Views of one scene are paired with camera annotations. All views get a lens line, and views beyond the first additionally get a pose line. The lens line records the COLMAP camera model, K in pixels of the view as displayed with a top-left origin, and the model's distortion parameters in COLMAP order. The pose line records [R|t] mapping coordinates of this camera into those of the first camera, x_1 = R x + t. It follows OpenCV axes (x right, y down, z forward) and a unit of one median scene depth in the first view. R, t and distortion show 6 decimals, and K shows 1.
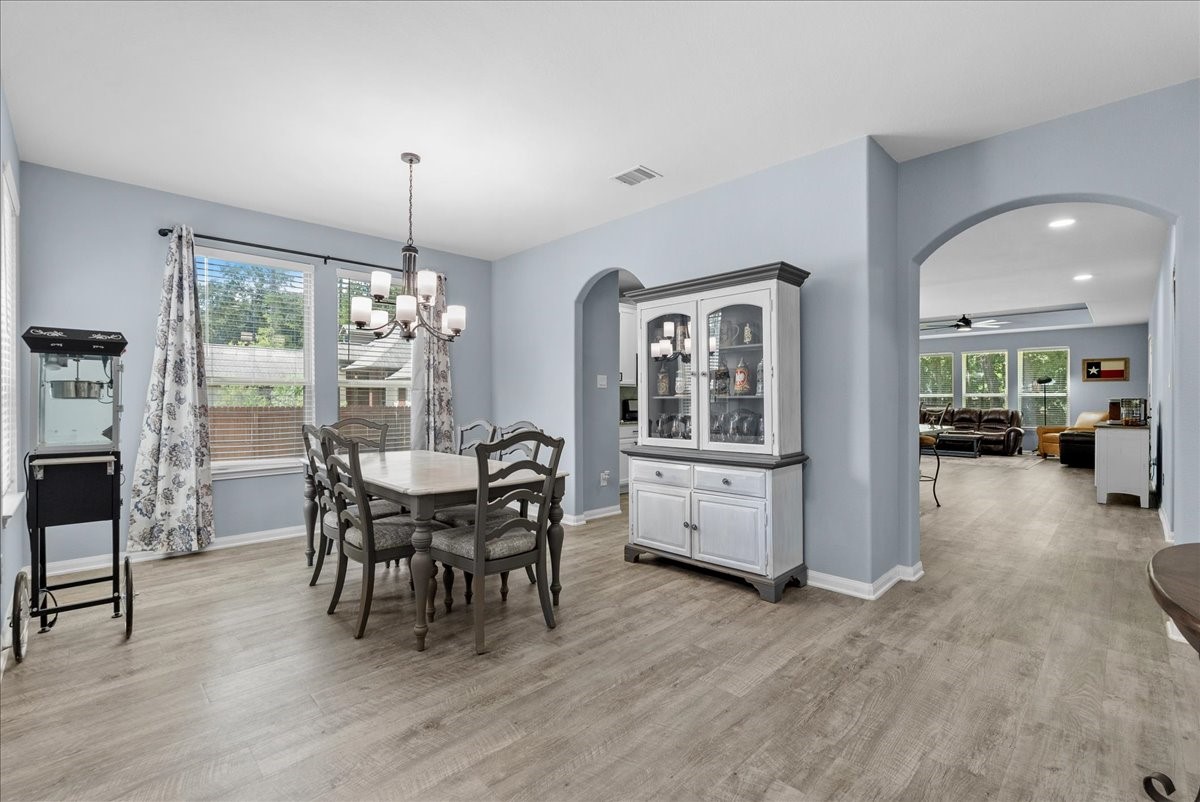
lens RADIAL K [[527.4, 0, 603.3], [0, 527.4, 398.7], [0, 0, 1]] dist [-0.007885, 0.001482]
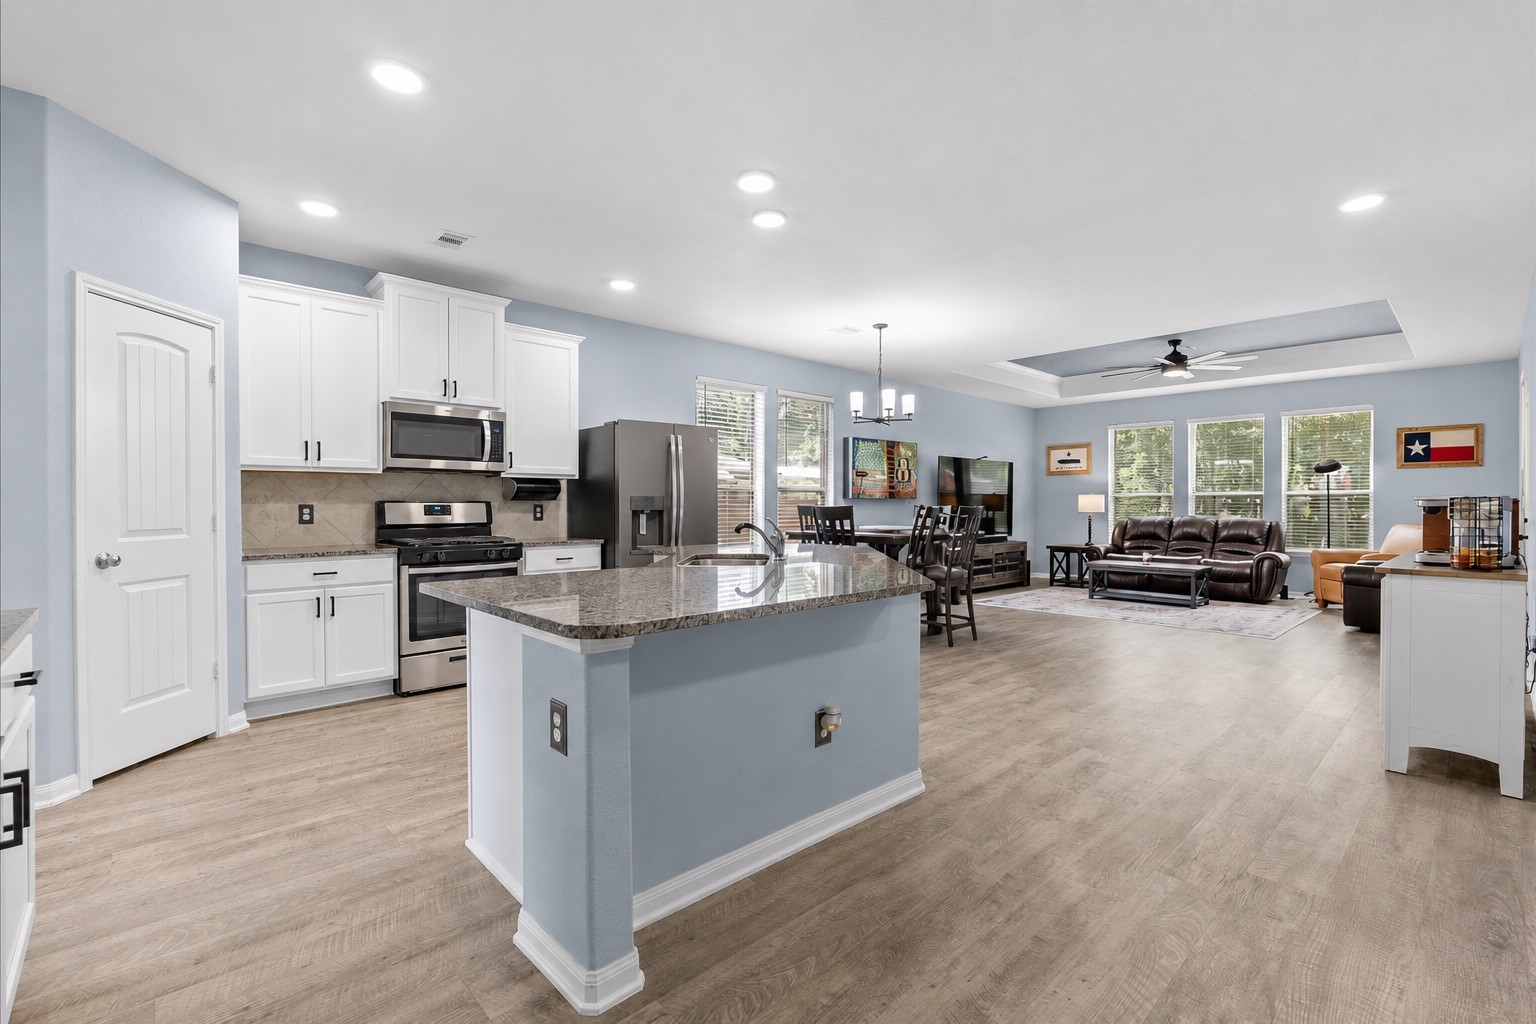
lens RADIAL K [[675.1, 0, 779.6], [0, 675.1, 512.9], [0, 0, 1]] dist [-0.007885, 0.001482]
pose [[0.999633, -0.002822, -0.026953, 0.293208], [0.003227, 0.999883, 0.014983, 0.001523], [0.026908, -0.015065, 0.999524, 0.285420]]
